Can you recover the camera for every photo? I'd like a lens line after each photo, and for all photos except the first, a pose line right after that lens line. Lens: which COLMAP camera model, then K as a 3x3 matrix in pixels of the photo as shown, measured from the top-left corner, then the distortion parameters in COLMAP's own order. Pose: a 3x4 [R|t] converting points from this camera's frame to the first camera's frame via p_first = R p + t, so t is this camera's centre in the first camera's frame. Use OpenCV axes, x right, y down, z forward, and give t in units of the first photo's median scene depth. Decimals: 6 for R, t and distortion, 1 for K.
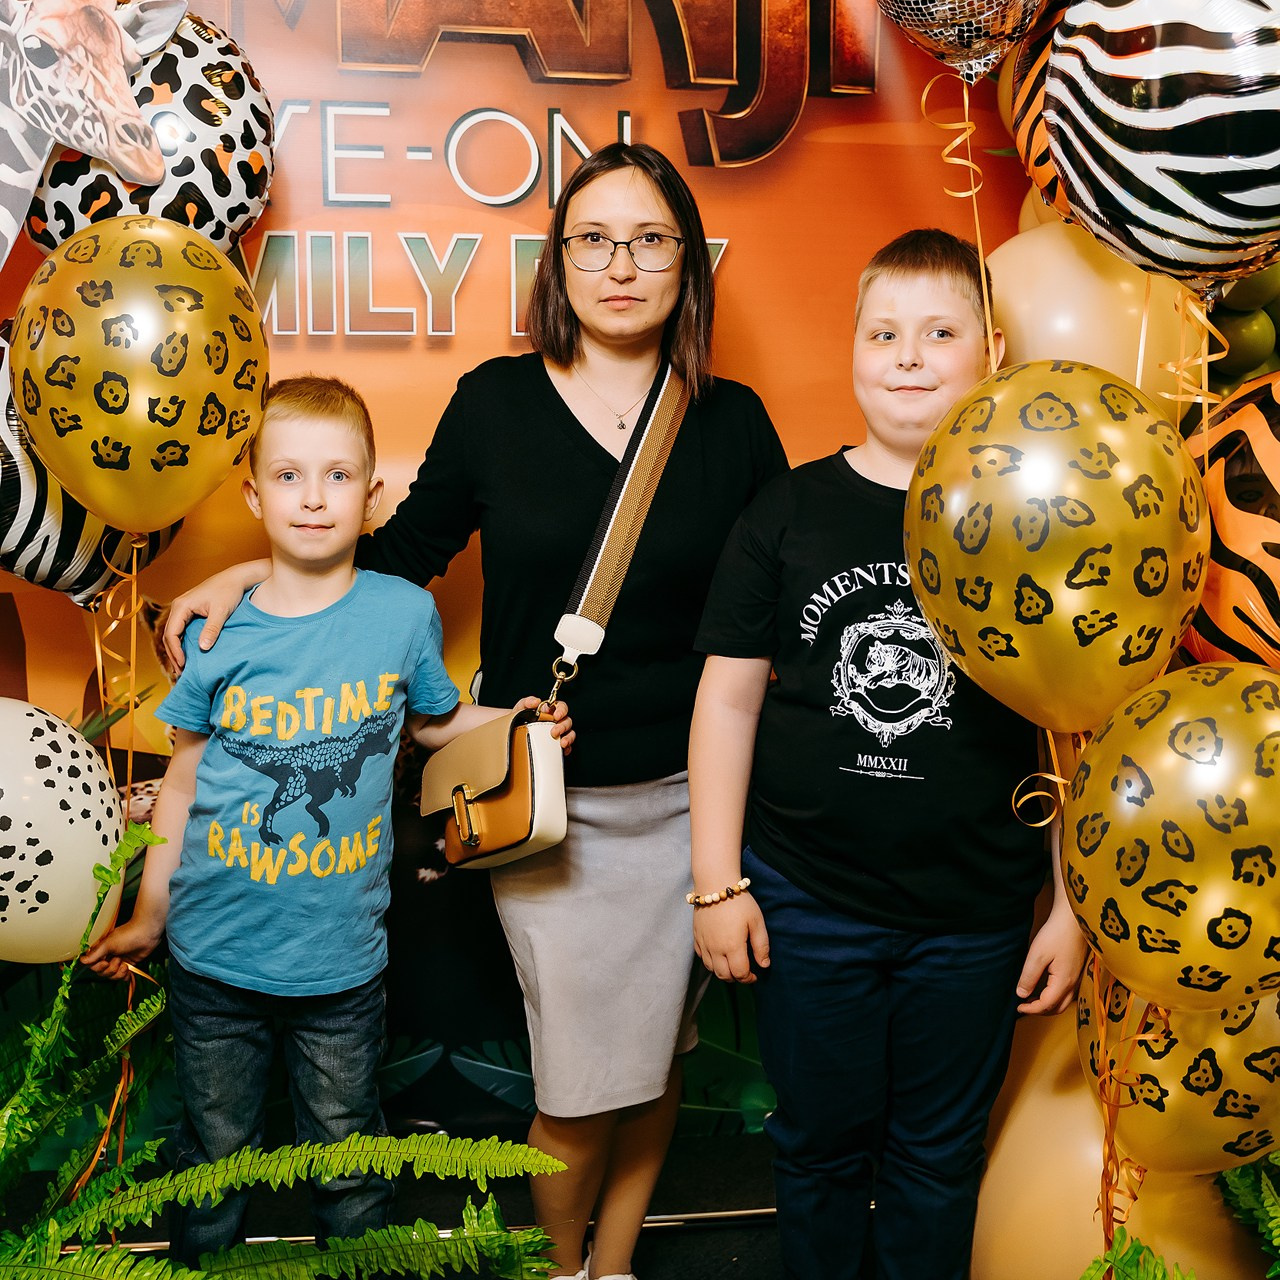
lens RADIAL K [[1721.7, 0, 640.0], [0, 1721.7, 640.0], [0, 0, 1]] dist [-0.230366, 0.399380]
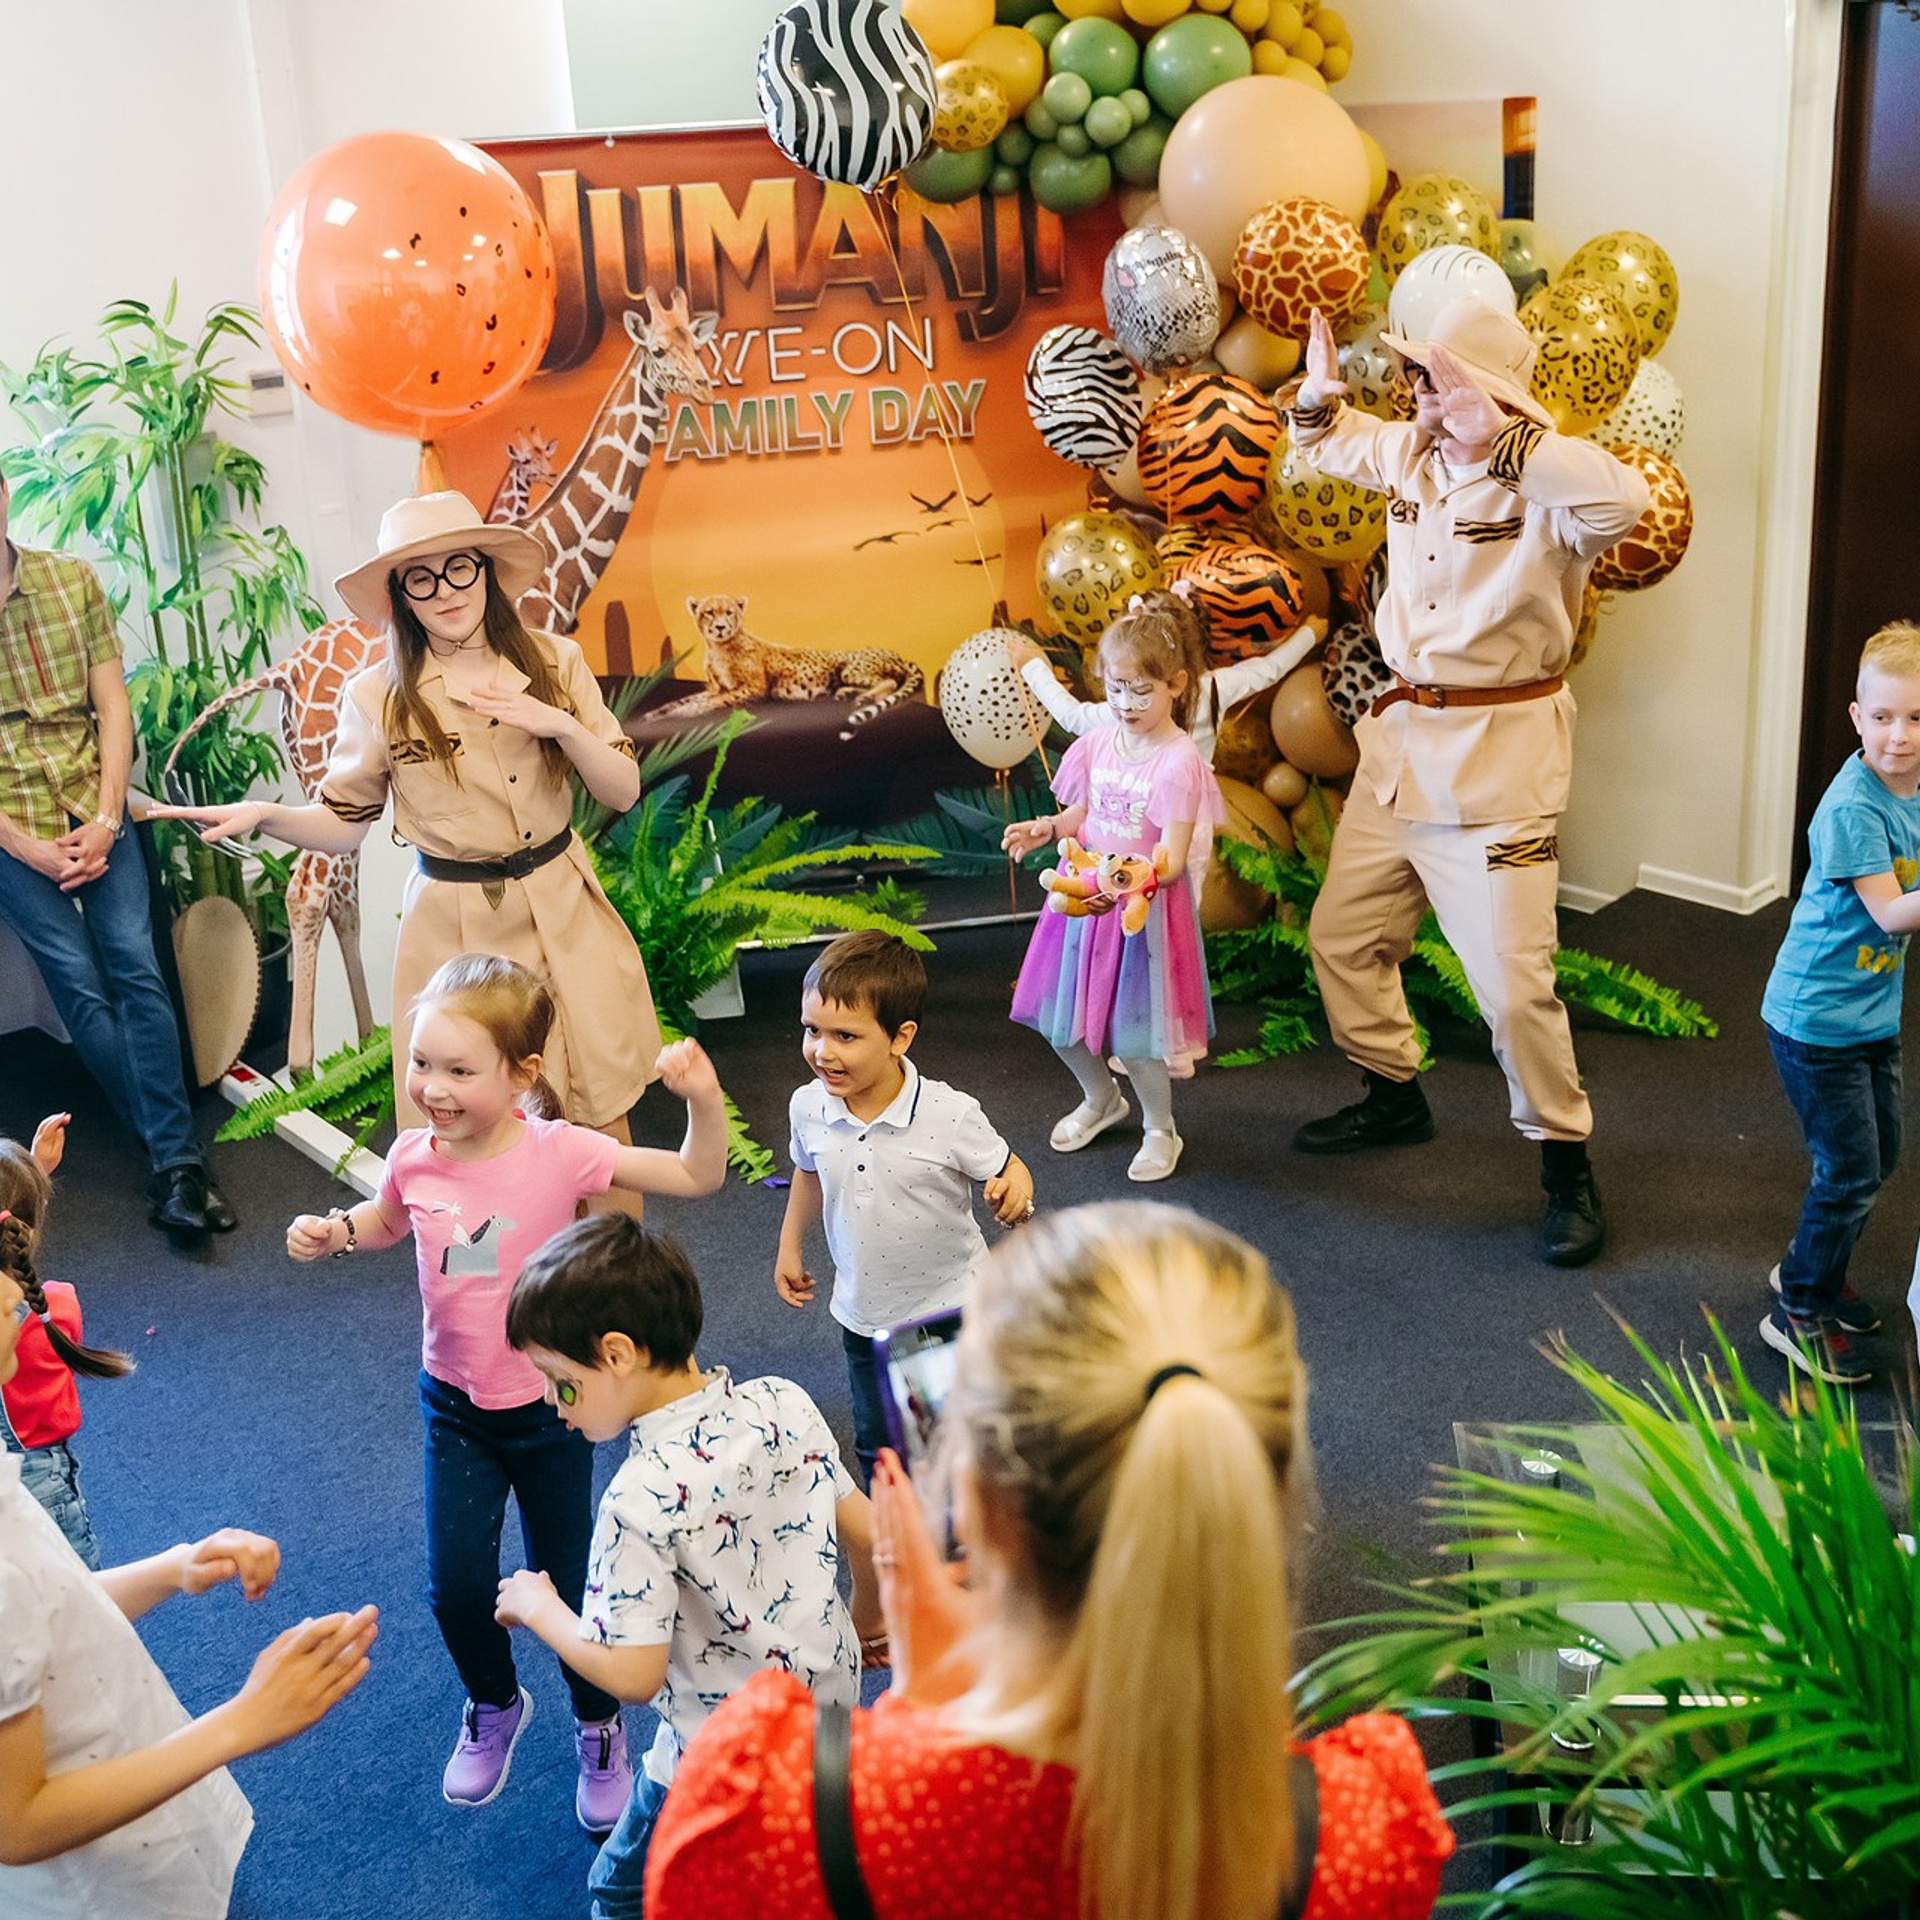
lens RADIAL K [[2582.5, 0, 960.0], [0, 2582.5, 960.0], [0, 0, 1]] dist [-0.230366, 0.399380]
pose [[0.996613, -0.079229, 0.022049, -0.089969], [0.074246, 0.982101, 0.173106, -0.102357], [-0.035369, -0.170882, 0.984656, -1.885407]]
